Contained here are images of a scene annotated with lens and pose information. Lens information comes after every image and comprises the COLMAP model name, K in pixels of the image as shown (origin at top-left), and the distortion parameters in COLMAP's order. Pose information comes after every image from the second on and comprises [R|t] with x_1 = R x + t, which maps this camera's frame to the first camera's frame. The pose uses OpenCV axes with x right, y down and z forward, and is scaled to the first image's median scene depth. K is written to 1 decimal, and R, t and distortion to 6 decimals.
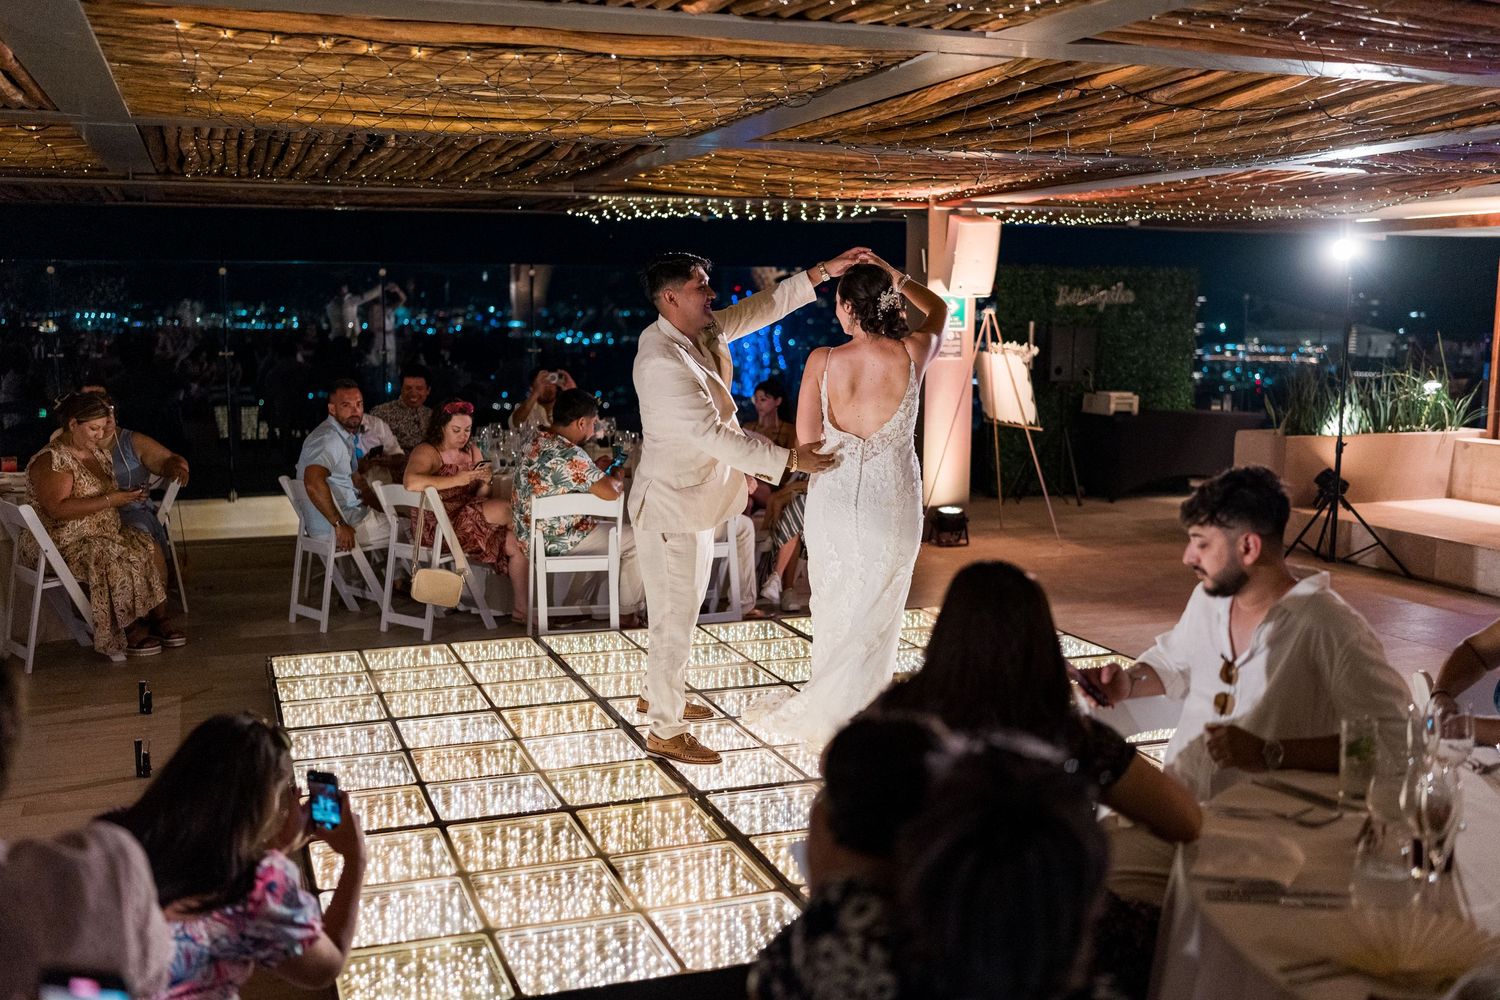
lens RADIAL K [[1498.8, 0, 750.0], [0, 1498.8, 500.0], [0, 0, 1]] dist [-0.000234, 0.015930]
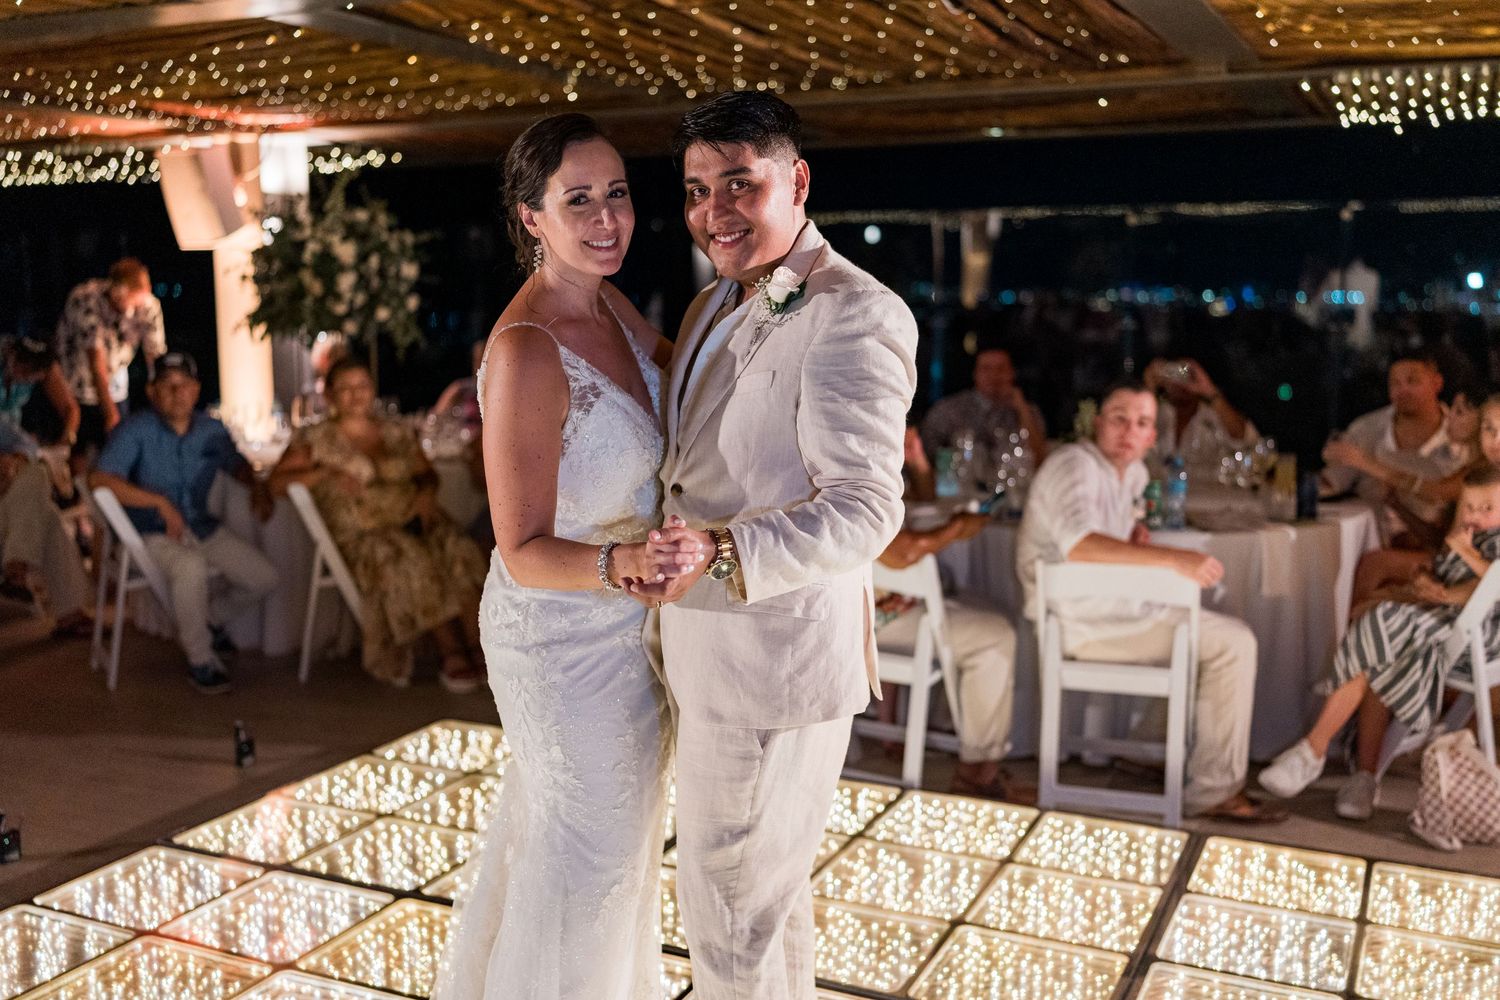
lens RADIAL K [[1520.5, 0, 740.1], [0, 1520.5, 488.5], [0, 0, 1]] dist [0.001965, 0.007447]
pose [[0.703482, 0.094276, -0.704433, 0.279887], [-0.092477, 0.994879, 0.040795, -0.049549], [0.704671, 0.036445, 0.708597, 0.538320]]
